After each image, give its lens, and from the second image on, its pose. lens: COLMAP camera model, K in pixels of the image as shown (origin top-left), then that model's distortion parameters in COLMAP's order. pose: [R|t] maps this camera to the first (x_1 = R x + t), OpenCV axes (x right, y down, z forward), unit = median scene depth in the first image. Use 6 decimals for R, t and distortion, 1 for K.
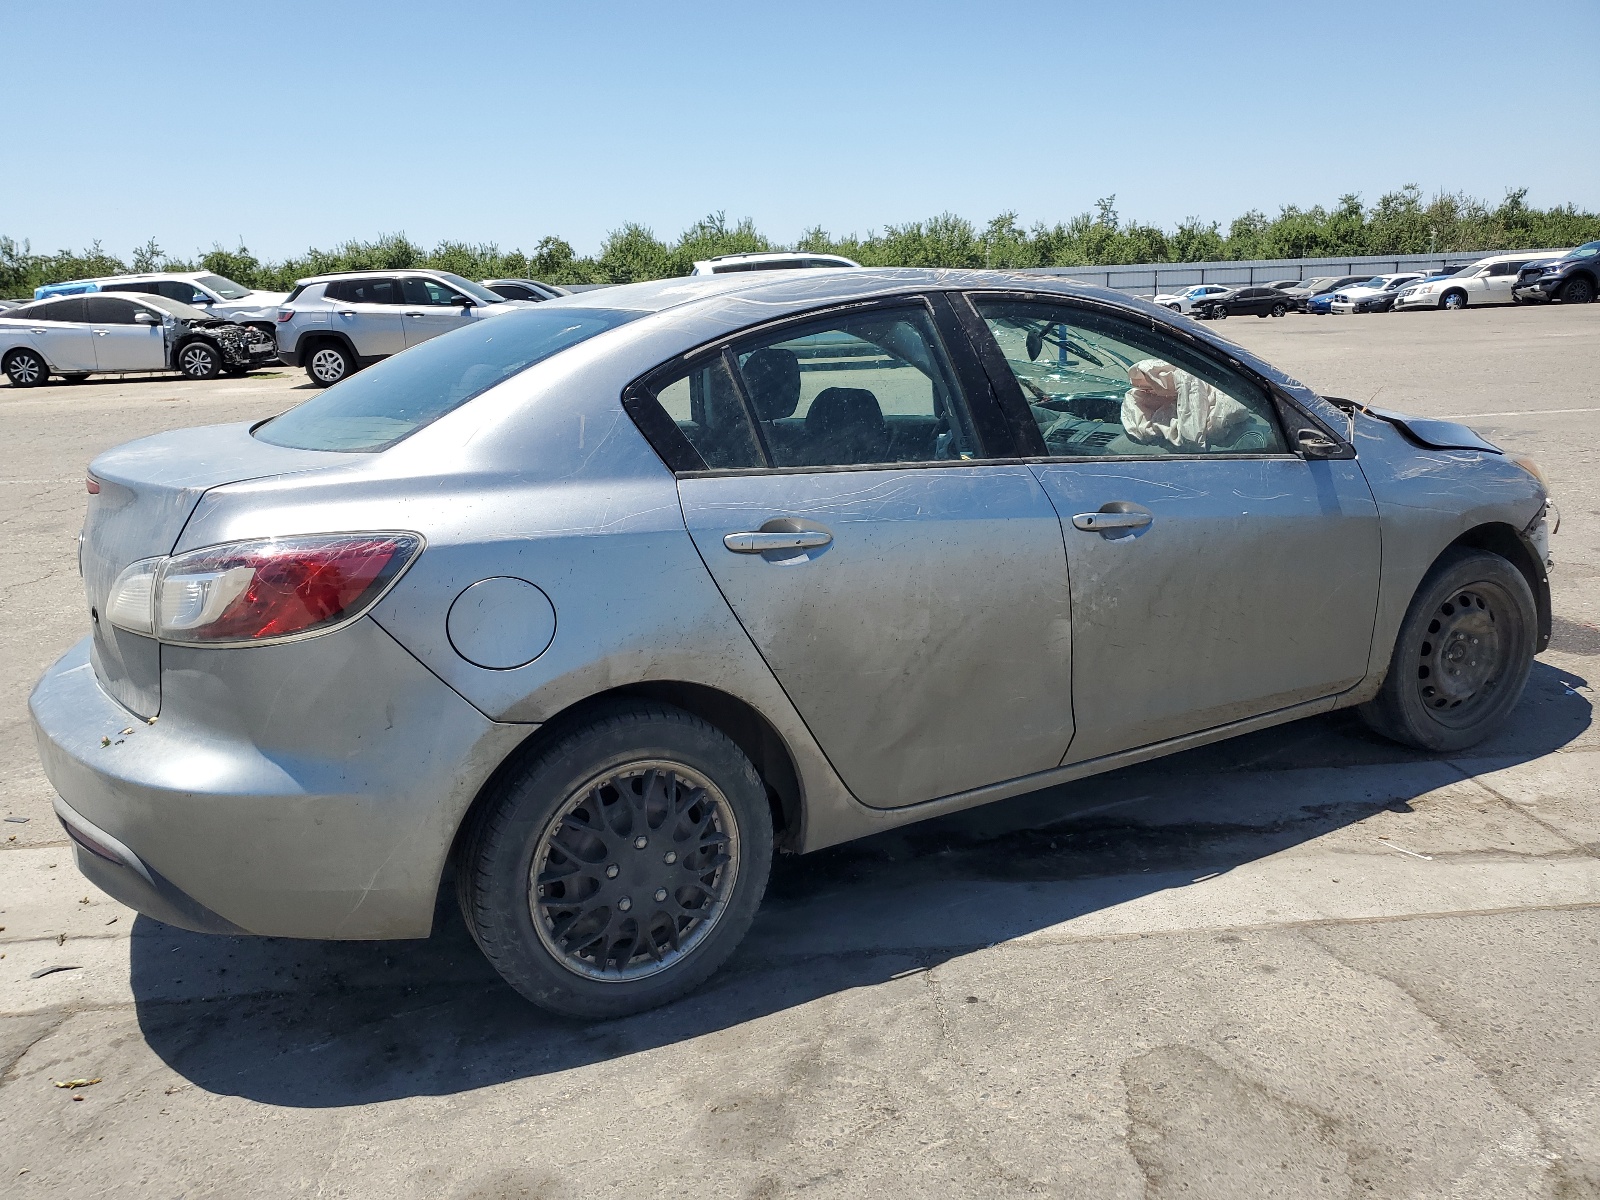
lens RADIAL K [[1305.0, 0, 793.5], [0, 1305.0, 598.9], [0, 0, 1]] dist [0.019809, 0.006415]
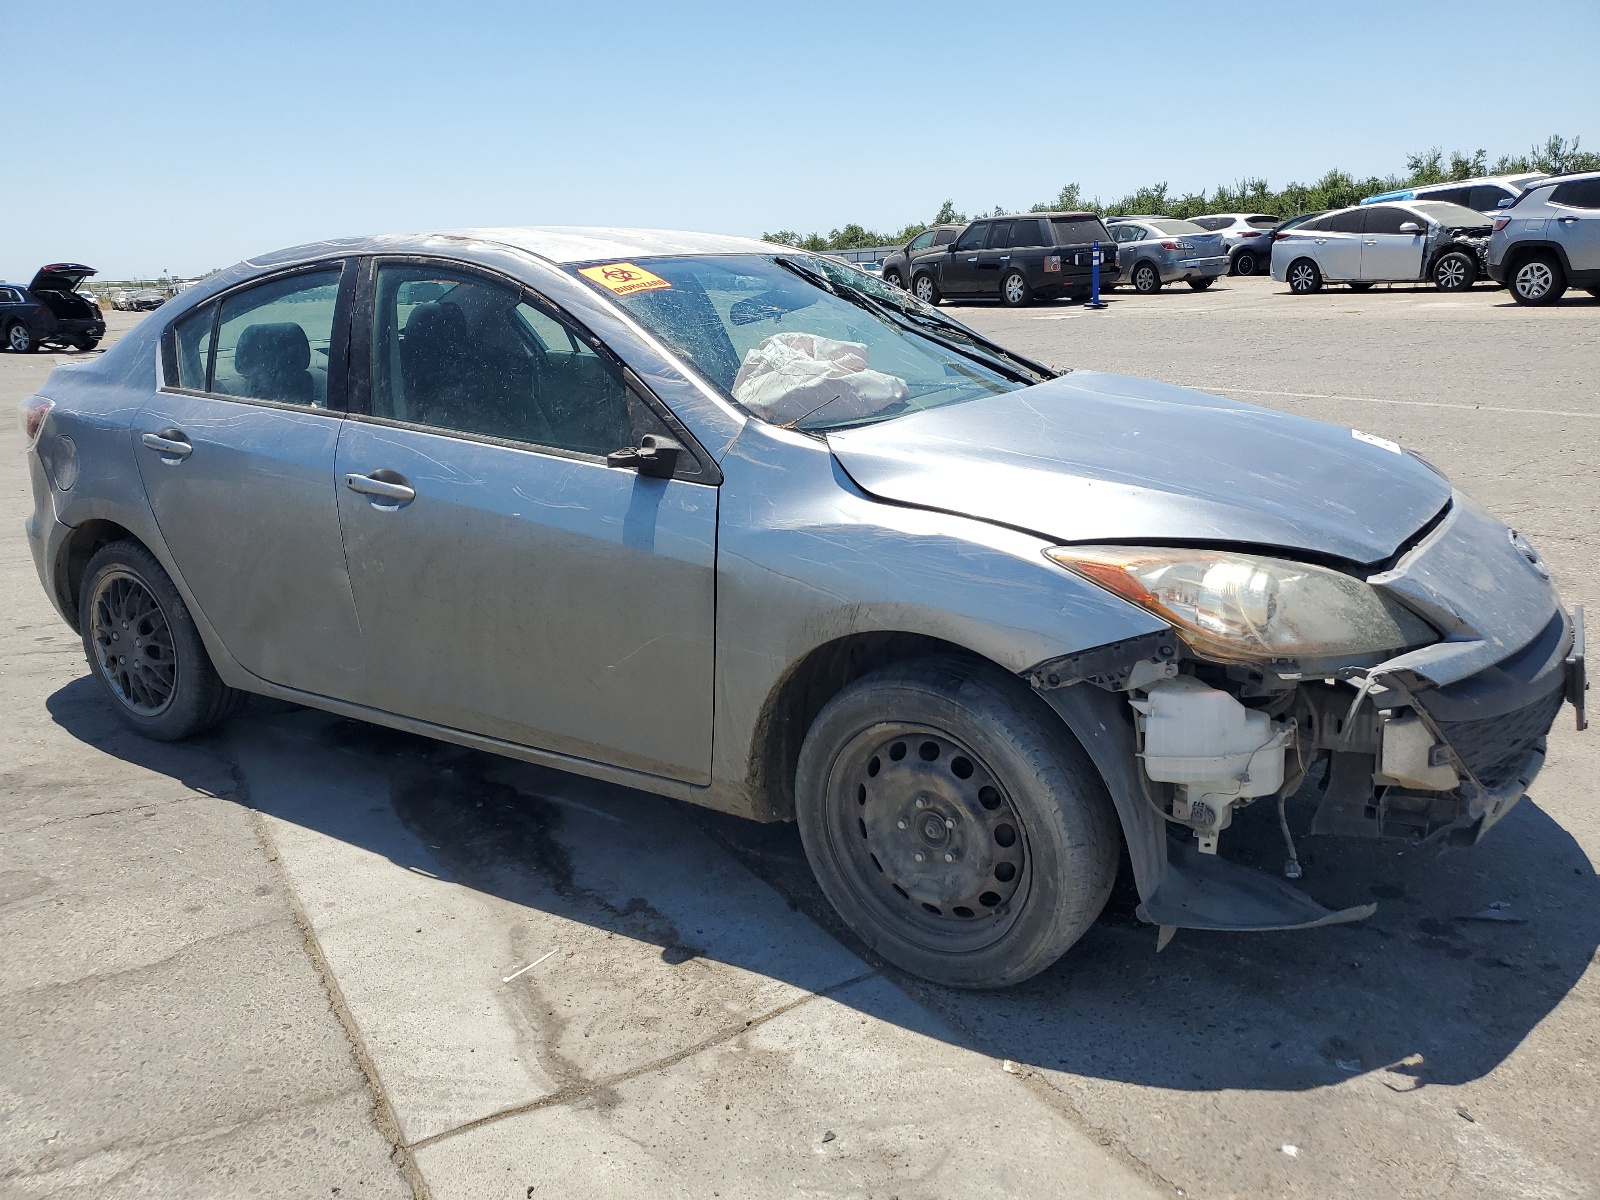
lens RADIAL K [[1305.0, 0, 793.5], [0, 1305.0, 598.9], [0, 0, 1]] dist [0.019809, 0.006415]
pose [[0.405406, 0.243708, -0.881052, 0.261348], [-0.176707, 0.966521, 0.186041, -0.044879], [0.896895, 0.080266, 0.434898, 0.172480]]
